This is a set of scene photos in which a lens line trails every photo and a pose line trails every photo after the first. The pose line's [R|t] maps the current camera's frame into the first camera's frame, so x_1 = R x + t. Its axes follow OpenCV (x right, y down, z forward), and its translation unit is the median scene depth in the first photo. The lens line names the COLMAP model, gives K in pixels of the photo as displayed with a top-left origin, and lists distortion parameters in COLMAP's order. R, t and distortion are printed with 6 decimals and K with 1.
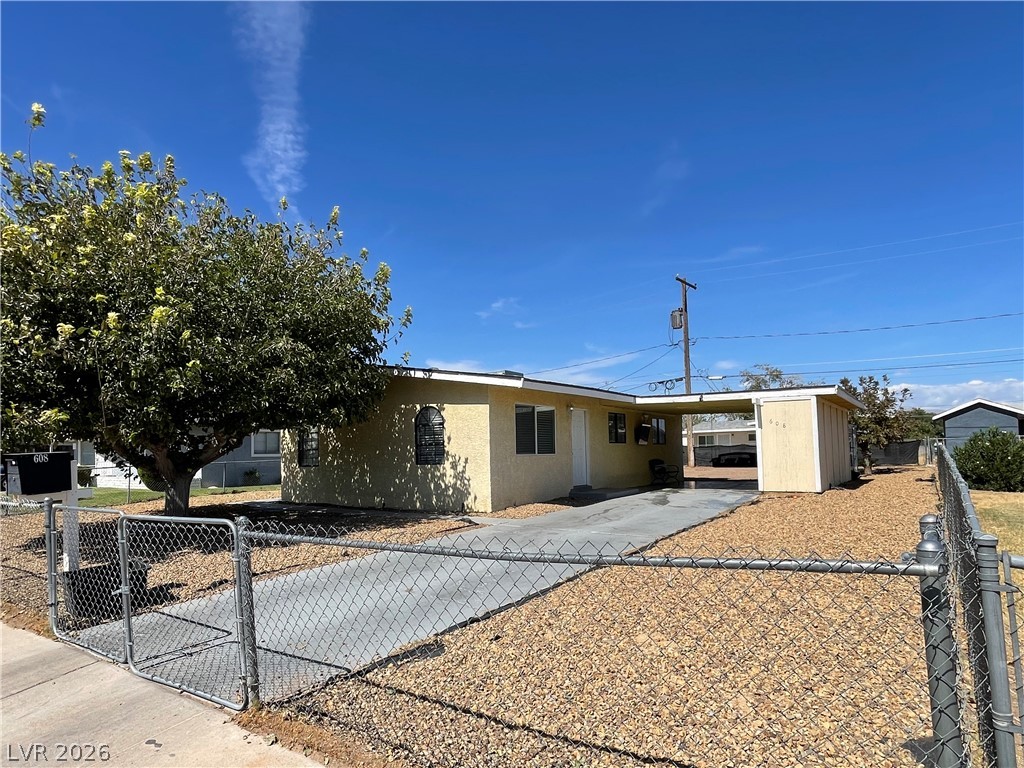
lens RADIAL K [[621.9, 0, 512.0], [0, 621.9, 384.0], [0, 0, 1]] dist [-0.001930, -0.000768]
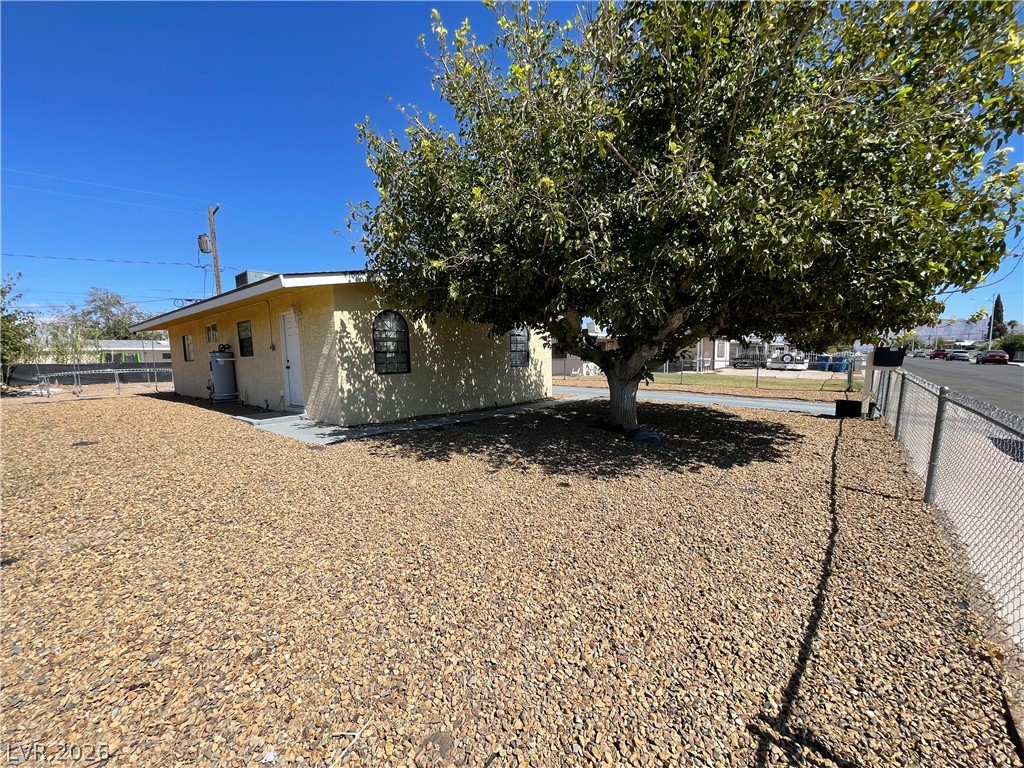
lens RADIAL K [[412.4, 0, 512.0], [0, 412.4, 384.0], [0, 0, 1]] dist [-0.011251, -0.000028]
pose [[0.065584, -0.031187, 0.997360, -0.992070], [-0.080947, 0.996051, 0.036469, 0.136150], [-0.994558, -0.083125, 0.062800, 0.969611]]
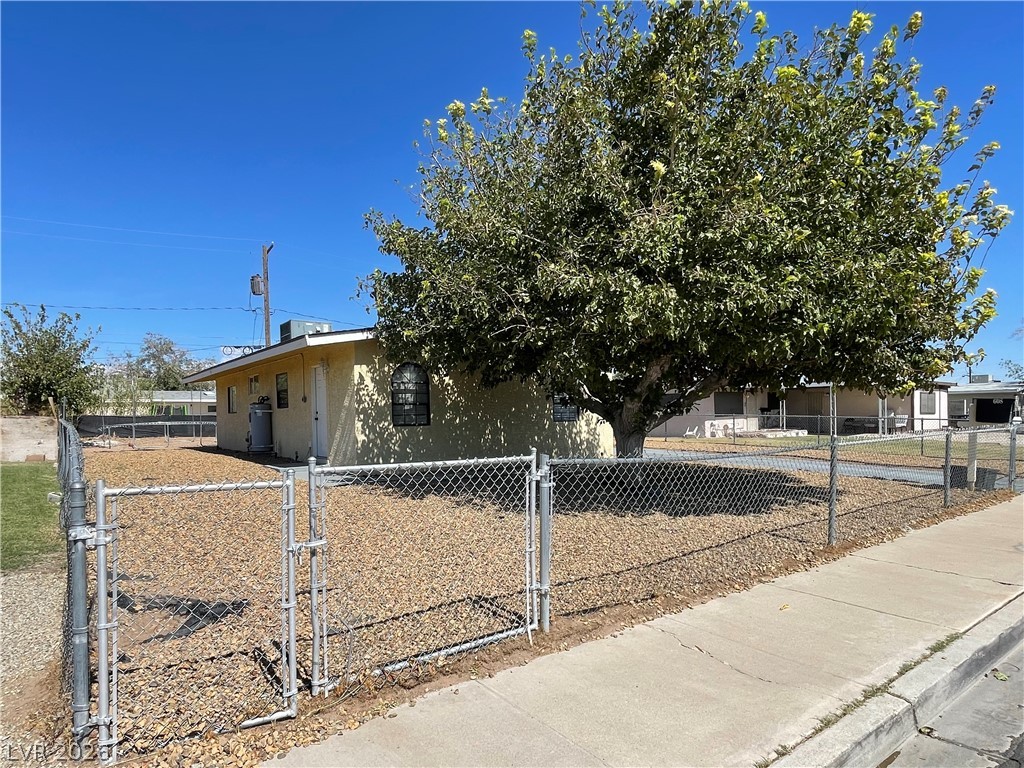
lens RADIAL K [[611.4, 0, 512.0], [0, 611.4, 384.0], [0, 0, 1]] dist [-0.043267, -0.000448]
pose [[0.297781, 0.081489, 0.951150, -1.203464], [-0.090927, 0.994241, -0.056713, 0.133428], [-0.950294, -0.069597, 0.303476, 0.775070]]
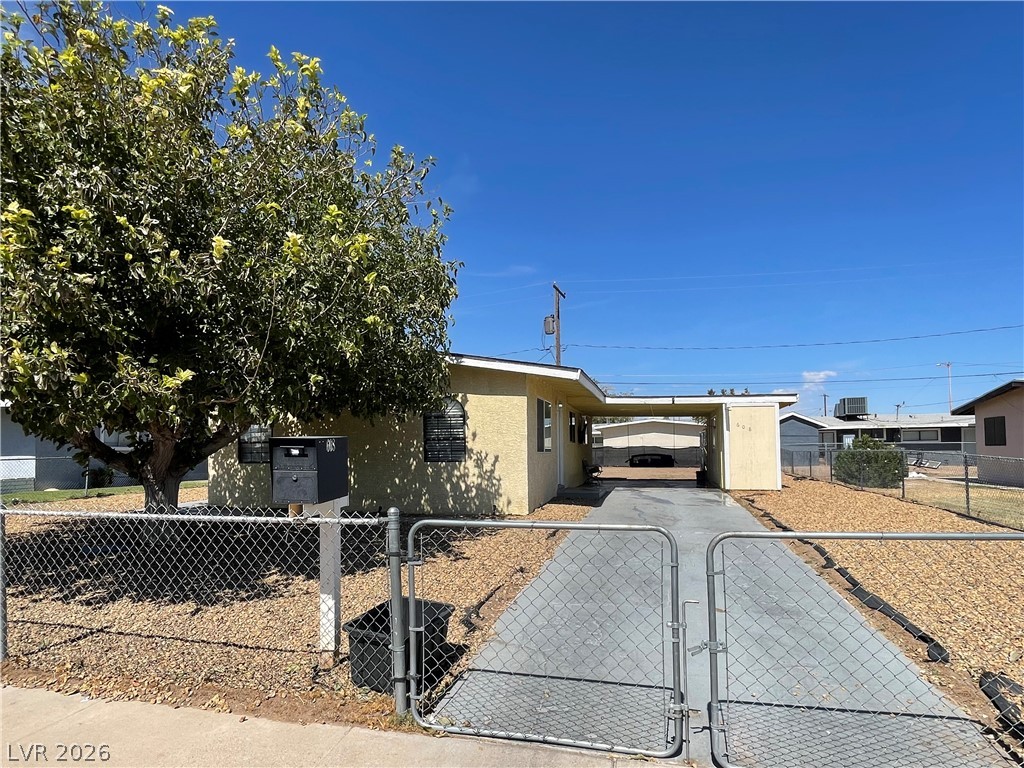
lens RADIAL K [[611.4, 0, 512.0], [0, 611.4, 384.0], [0, 0, 1]] dist [-0.043267, -0.000448]
pose [[0.935313, 0.053744, 0.349716, -0.353135], [-0.052589, 0.998534, -0.012803, 0.025506], [-0.349891, -0.006416, 0.936768, 0.162431]]
